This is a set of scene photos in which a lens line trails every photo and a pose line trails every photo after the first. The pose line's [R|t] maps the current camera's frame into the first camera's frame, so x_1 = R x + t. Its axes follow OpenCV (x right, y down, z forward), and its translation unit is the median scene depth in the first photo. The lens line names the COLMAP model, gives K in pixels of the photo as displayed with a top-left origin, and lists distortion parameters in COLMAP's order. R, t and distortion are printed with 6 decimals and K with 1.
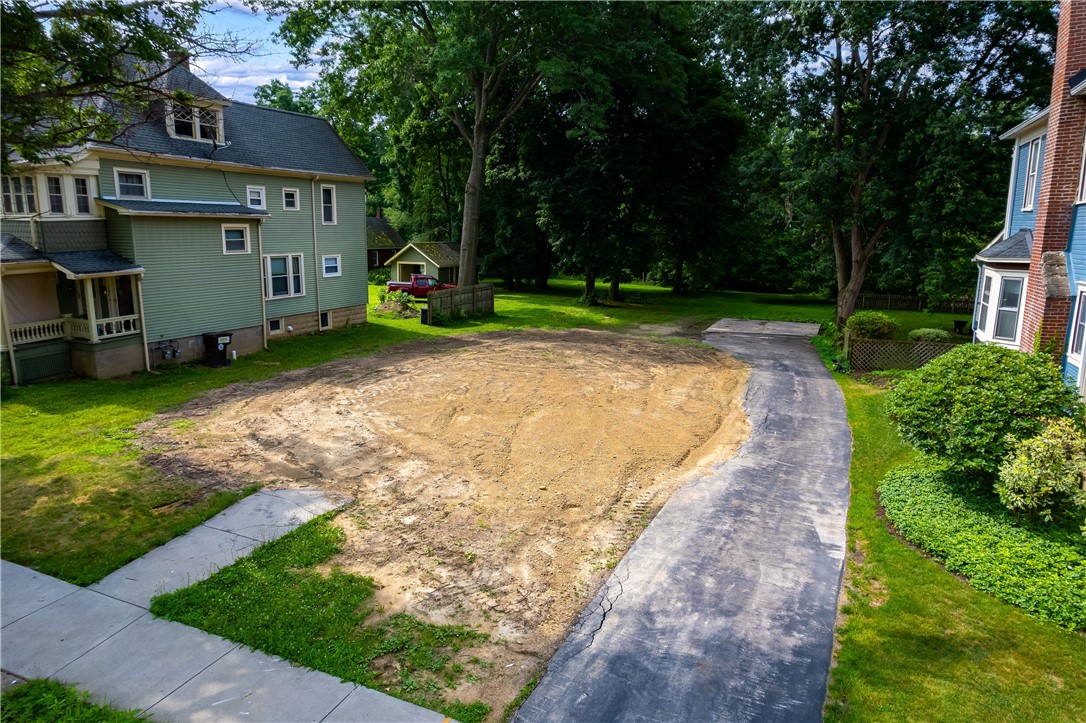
lens RADIAL K [[697.5, 0, 545.0], [0, 697.5, 367.7], [0, 0, 1]] dist [-0.081350, 0.073066]
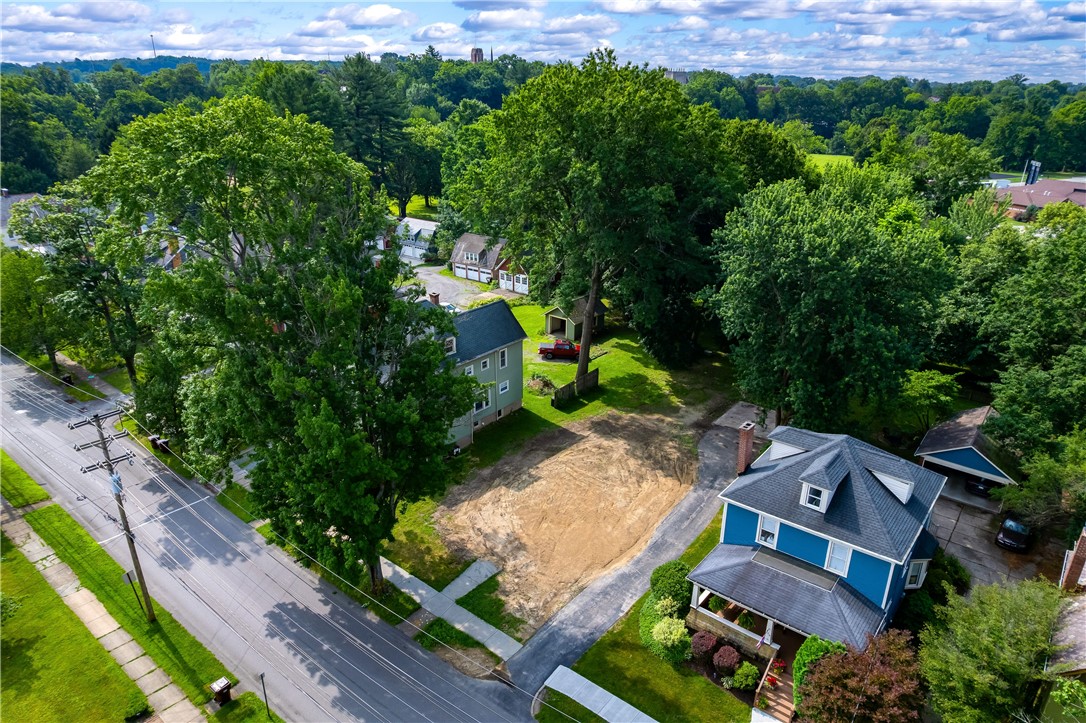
lens RADIAL K [[697.5, 0, 545.0], [0, 697.5, 367.7], [0, 0, 1]] dist [-0.081350, 0.073066]
pose [[0.966939, 0.097194, -0.235759, 0.574972], [-0.049269, 0.978302, 0.201243, -1.328082], [0.250203, -0.182974, 0.950747, -1.826632]]
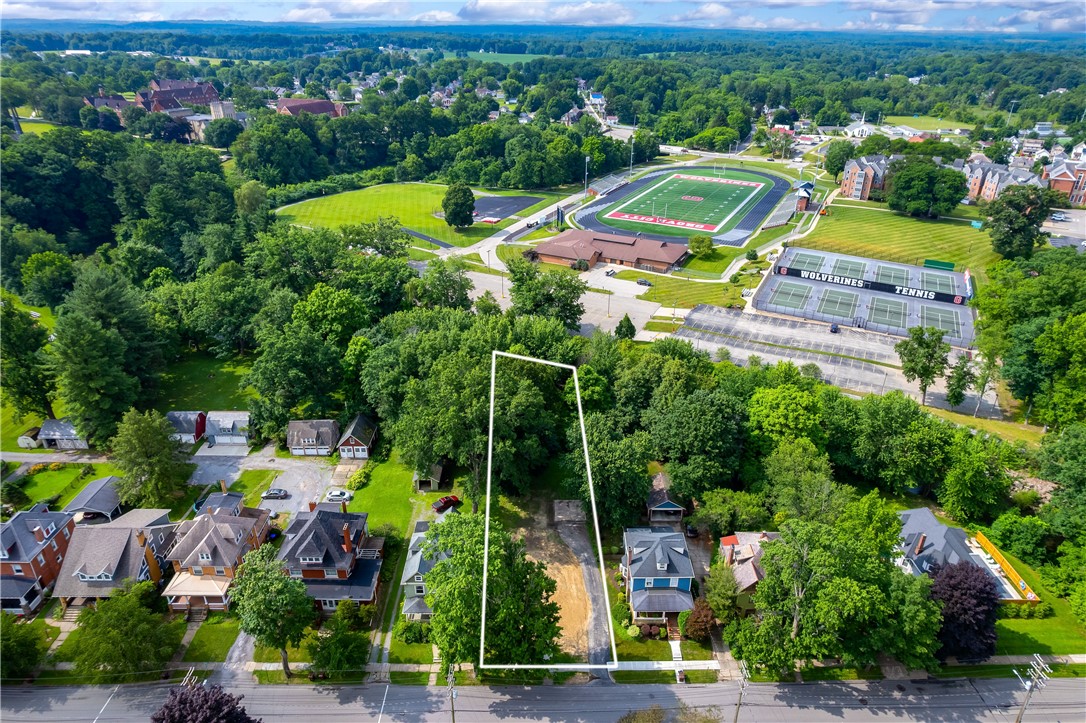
lens RADIAL K [[697.5, 0, 545.0], [0, 697.5, 367.7], [0, 0, 1]] dist [-0.081350, 0.073066]
pose [[0.909594, -0.190668, 0.369167, -2.428232], [0.079002, 0.951649, 0.296855, -4.660543], [-0.407918, -0.240852, 0.880677, -4.711581]]
